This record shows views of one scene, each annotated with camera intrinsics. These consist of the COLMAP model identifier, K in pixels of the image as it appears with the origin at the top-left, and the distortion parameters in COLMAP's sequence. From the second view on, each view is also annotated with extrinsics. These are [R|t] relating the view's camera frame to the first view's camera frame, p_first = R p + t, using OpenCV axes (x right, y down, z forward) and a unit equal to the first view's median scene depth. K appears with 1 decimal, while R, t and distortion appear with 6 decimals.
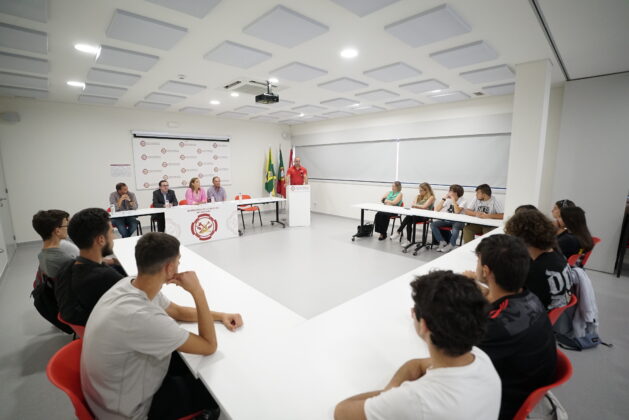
lens RADIAL K [[296.8, 0, 314.5], [0, 296.8, 210.0], [0, 0, 1]] dist [-0.048639, 0.000407]
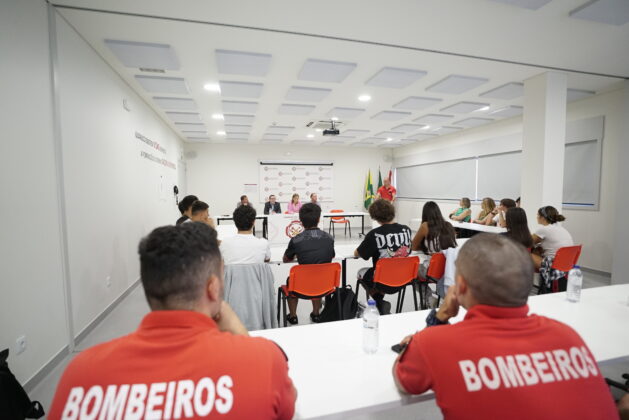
lens RADIAL K [[319.2, 0, 314.5], [0, 319.2, 210.0], [0, 0, 1]] dist [-0.002650, -0.000273]
pose [[0.882315, 0.026595, -0.469907, 0.304264], [-0.067697, 0.995192, -0.070786, 0.051365], [0.465765, 0.094267, 0.879873, -0.179746]]
